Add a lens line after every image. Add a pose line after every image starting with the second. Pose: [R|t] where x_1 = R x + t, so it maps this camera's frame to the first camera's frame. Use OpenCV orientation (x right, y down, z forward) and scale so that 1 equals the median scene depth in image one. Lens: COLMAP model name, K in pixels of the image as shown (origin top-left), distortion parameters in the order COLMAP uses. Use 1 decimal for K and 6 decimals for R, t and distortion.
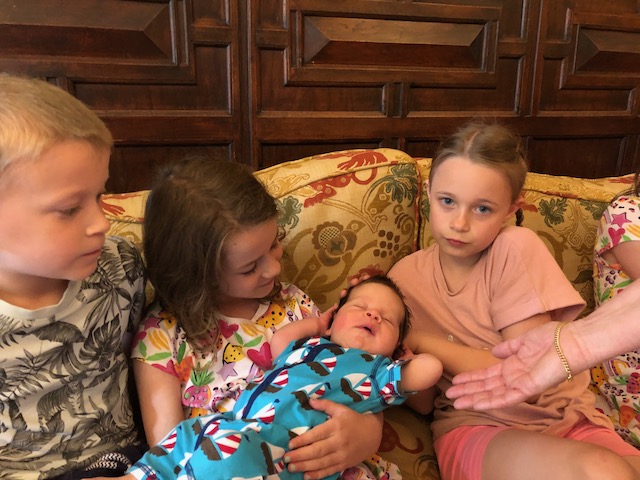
lens RADIAL K [[503.9, 0, 312.8], [0, 503.9, 238.2], [0, 0, 1]] dist [0.040570, -0.008476]
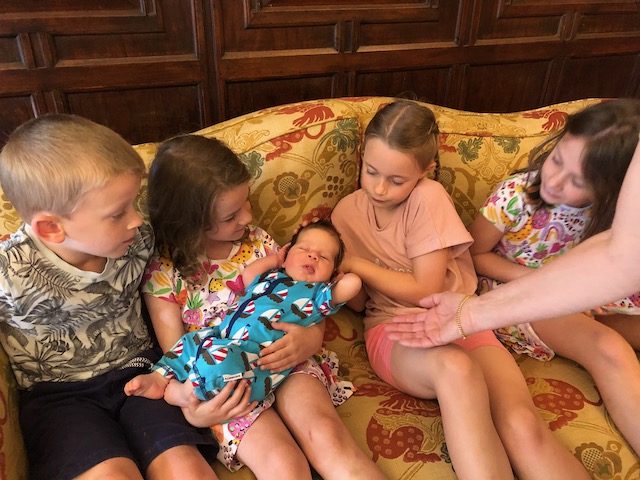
lens RADIAL K [[526.2, 0, 317.9], [0, 526.2, 224.8], [0, 0, 1]] dist [0.001879, 0.005112]
pose [[0.997468, -0.021124, 0.067902, 0.019687], [0.003638, 0.968768, 0.247940, -0.227891], [-0.071018, -0.247066, 0.966393, -0.289325]]
